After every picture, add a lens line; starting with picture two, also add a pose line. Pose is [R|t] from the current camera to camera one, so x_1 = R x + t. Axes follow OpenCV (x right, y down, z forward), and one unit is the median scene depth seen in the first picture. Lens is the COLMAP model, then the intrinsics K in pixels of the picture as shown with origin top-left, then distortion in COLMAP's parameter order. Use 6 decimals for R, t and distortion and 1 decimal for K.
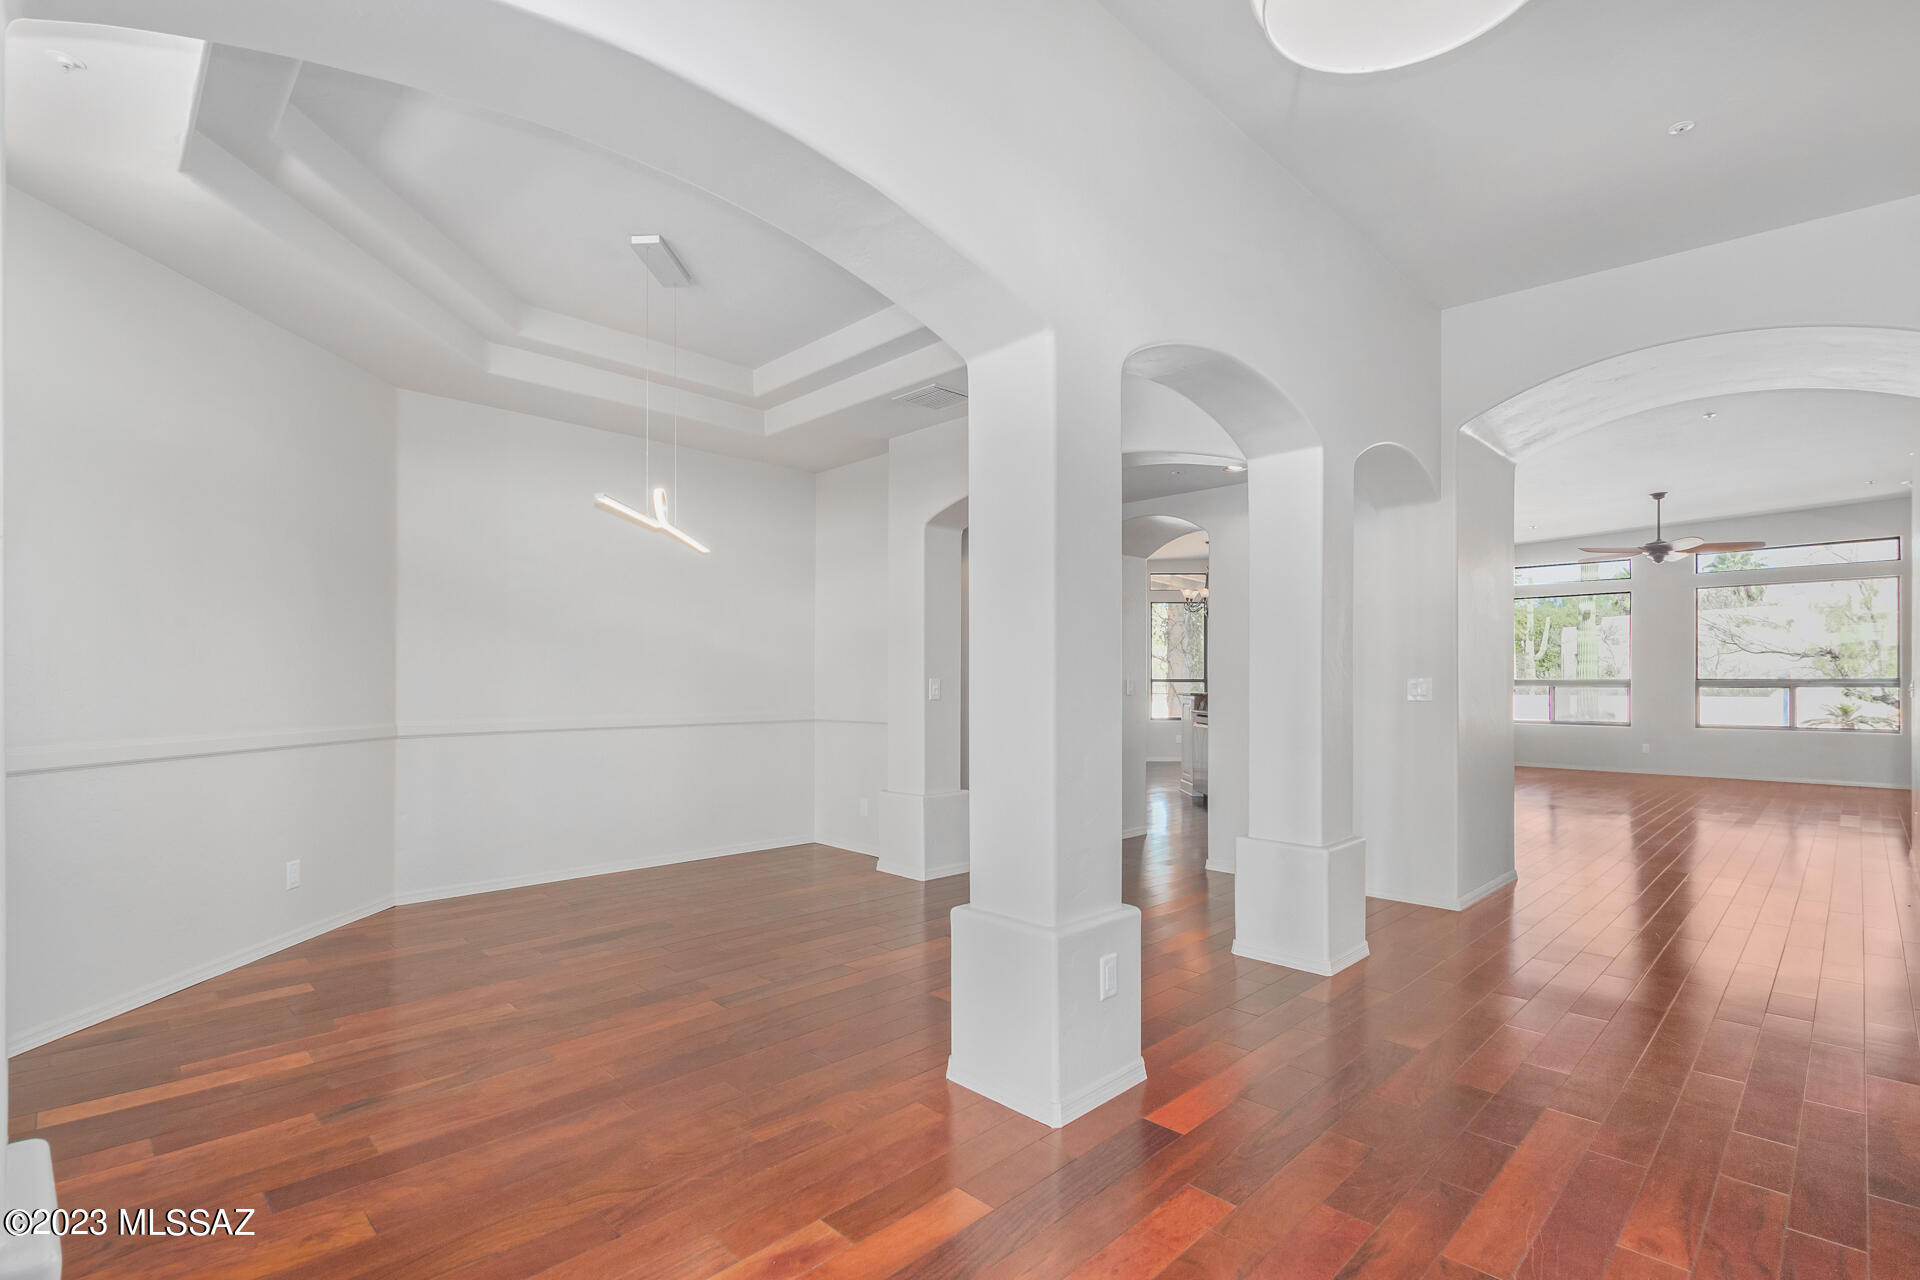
lens RADIAL K [[891.6, 0, 961.0], [0, 891.6, 680.1], [0, 0, 1]] dist [0.001481, -0.000698]
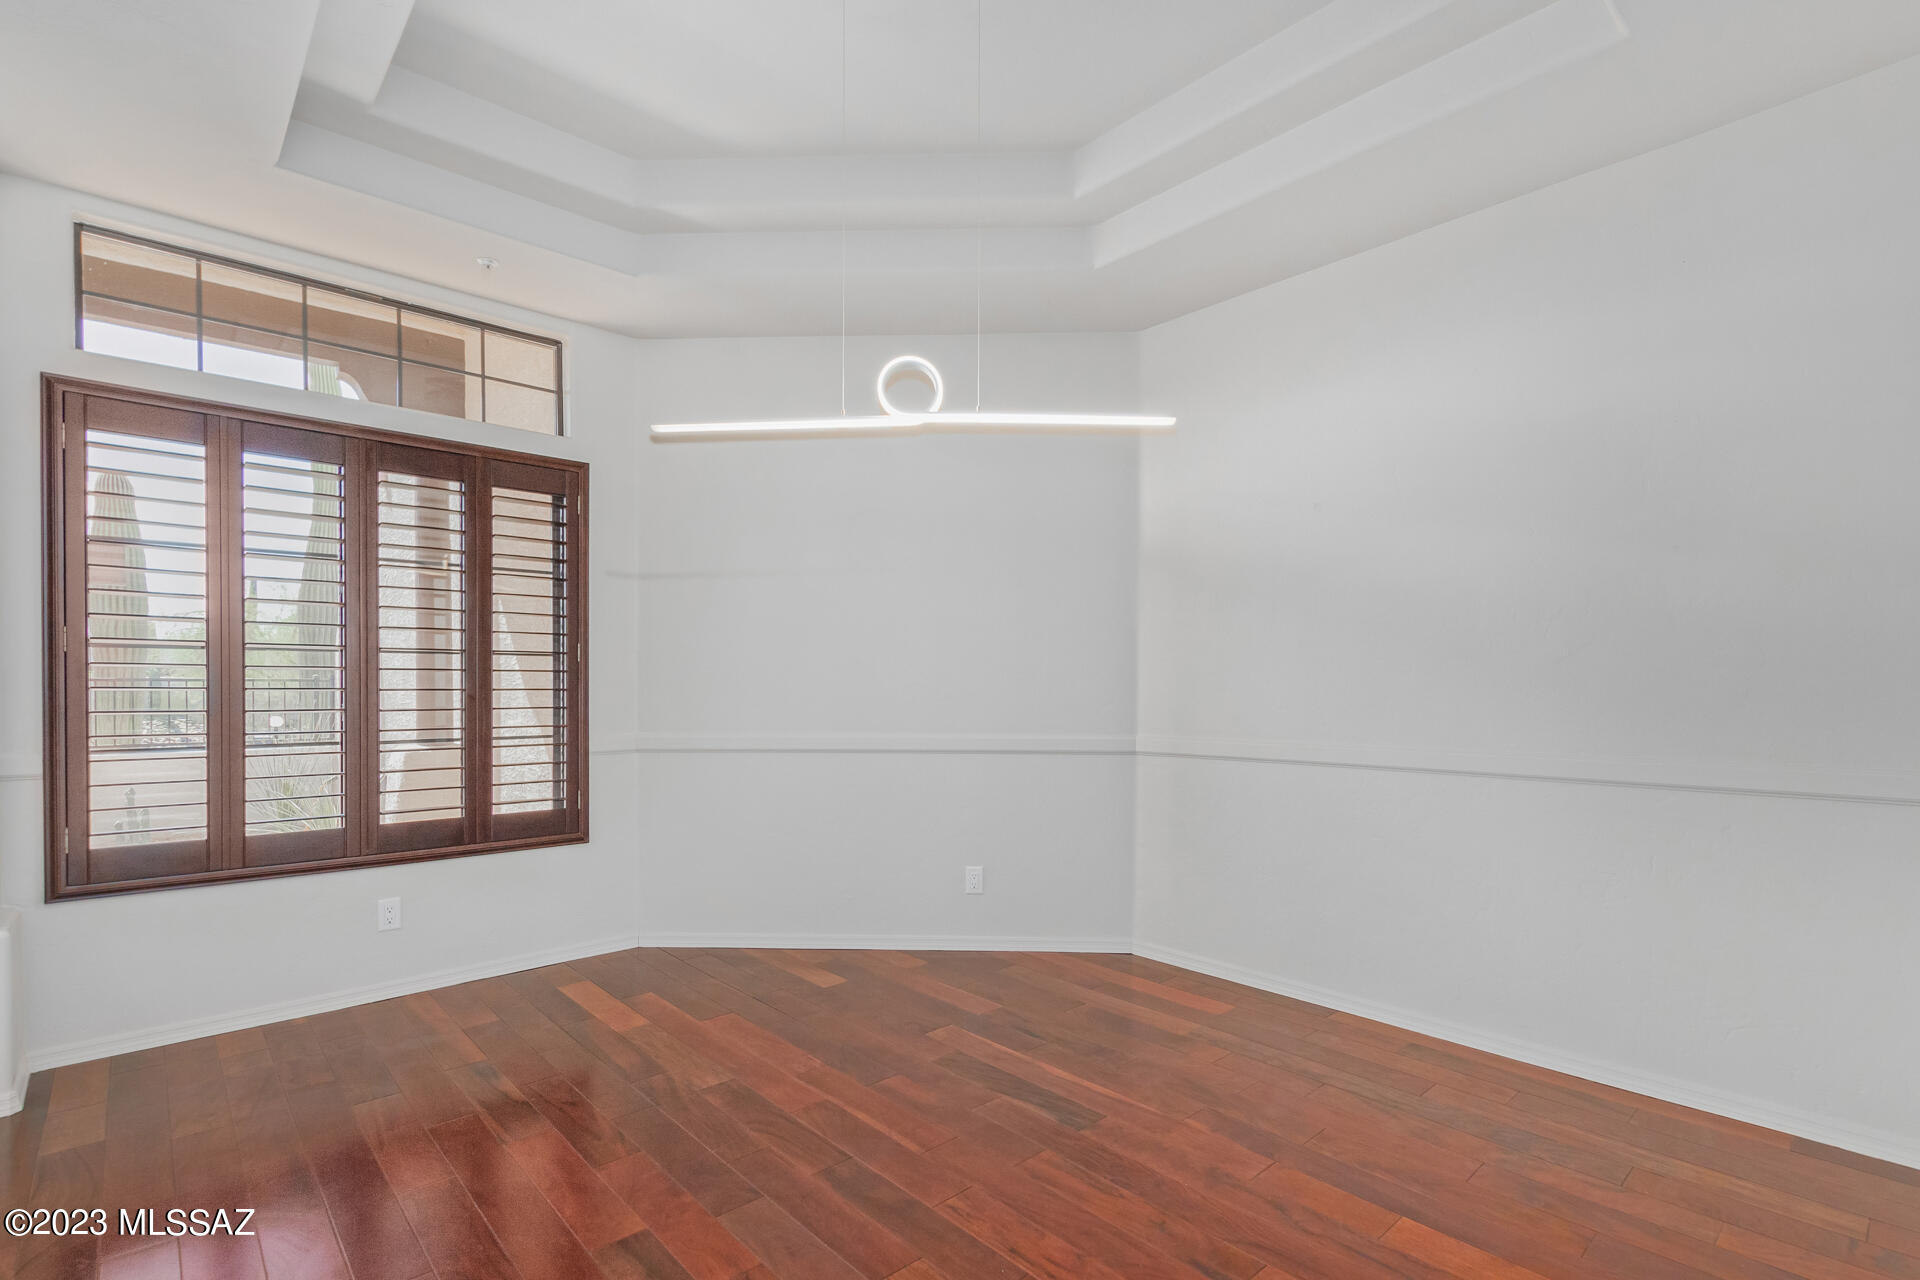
lens RADIAL K [[891.6, 0, 961.0], [0, 891.6, 680.1], [0, 0, 1]] dist [0.001481, -0.000698]
pose [[-0.047455, -0.013917, -0.998776, 0.215194], [0.001532, 0.999901, -0.014005, 0.007107], [0.998872, -0.002195, -0.047429, 0.884998]]
